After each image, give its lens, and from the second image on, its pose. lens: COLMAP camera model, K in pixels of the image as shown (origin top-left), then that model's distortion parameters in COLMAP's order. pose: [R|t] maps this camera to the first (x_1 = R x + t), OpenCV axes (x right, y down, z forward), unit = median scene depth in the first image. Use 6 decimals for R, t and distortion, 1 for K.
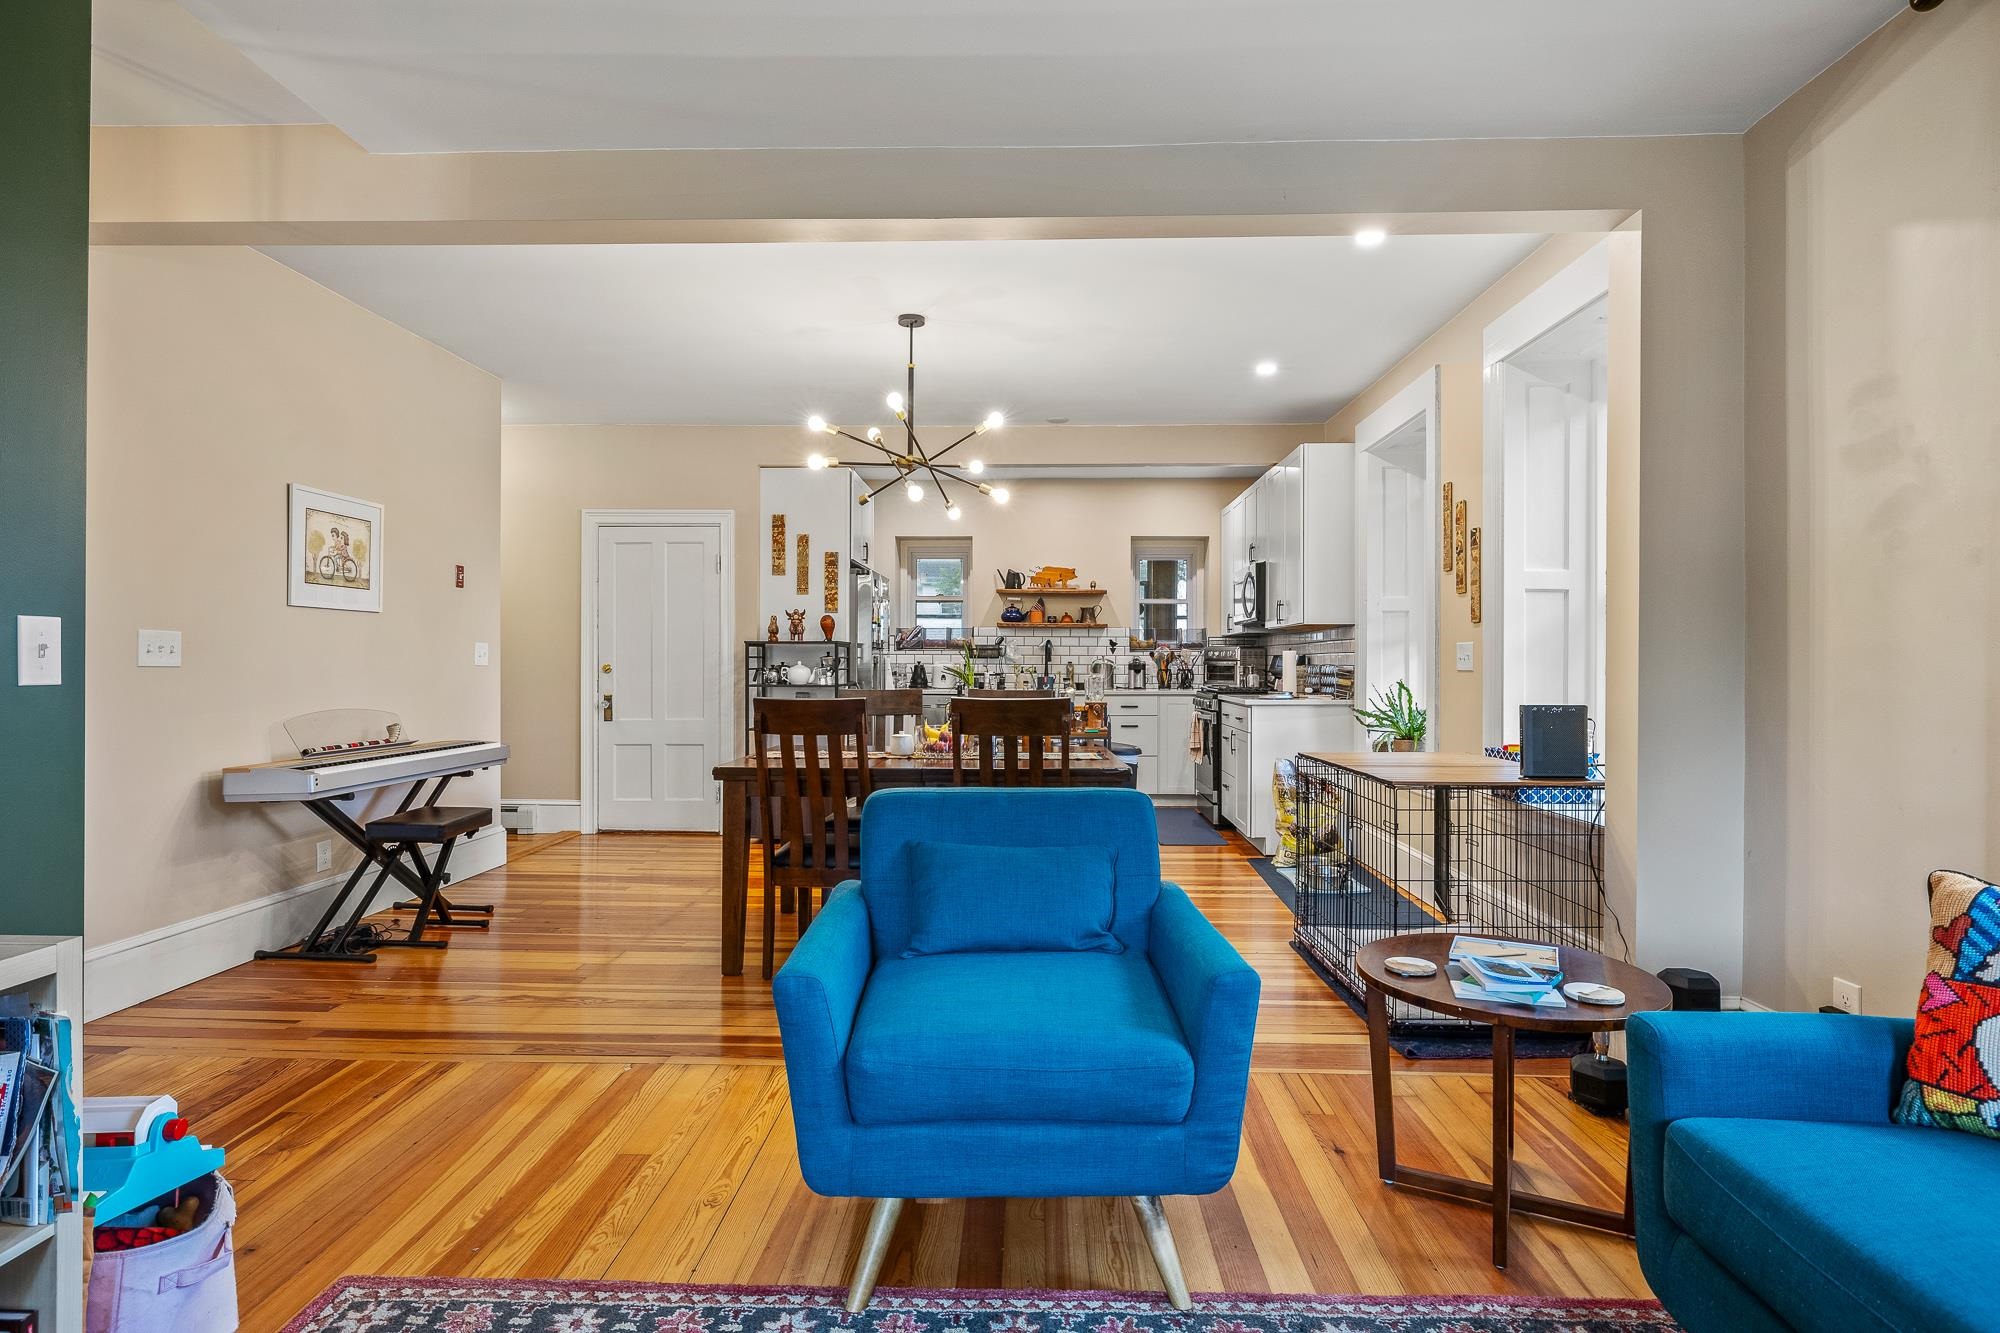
lens RADIAL K [[1016.0, 0, 999.9], [0, 1016.0, 666.7], [0, 0, 1]] dist [-0.003650, 0.002168]
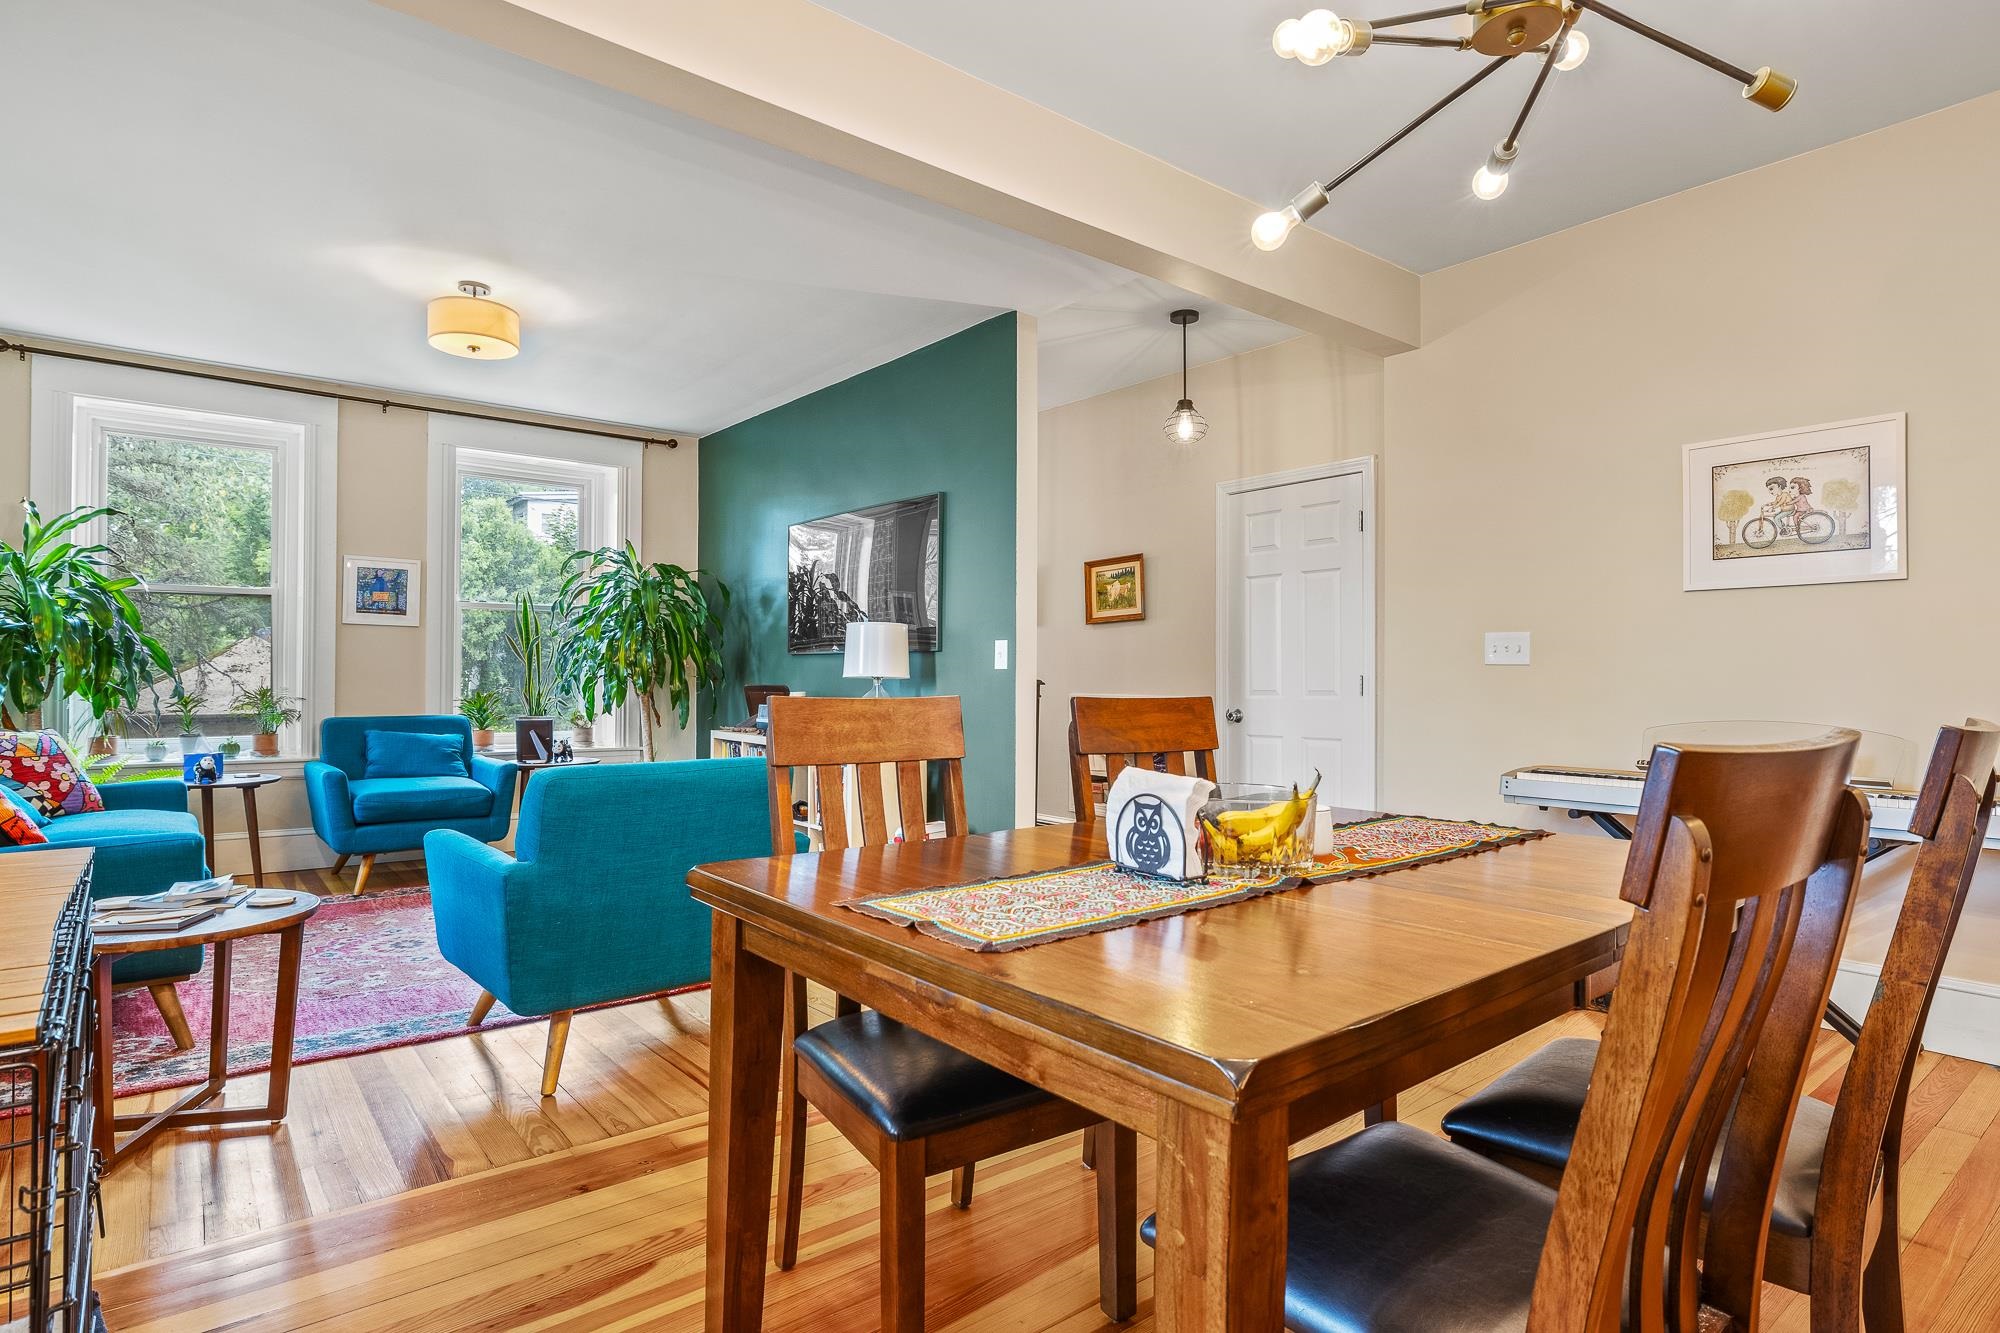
lens RADIAL K [[1044.9, 0, 1000.8], [0, 1044.9, 670.6], [0, 0, 1]] dist [-0.000950, 0.000043]
pose [[-0.760436, -0.013562, -0.649272, 0.270118], [-0.011071, 0.999907, -0.007920, 0.017106], [0.649319, 0.001165, -0.760515, 1.203581]]
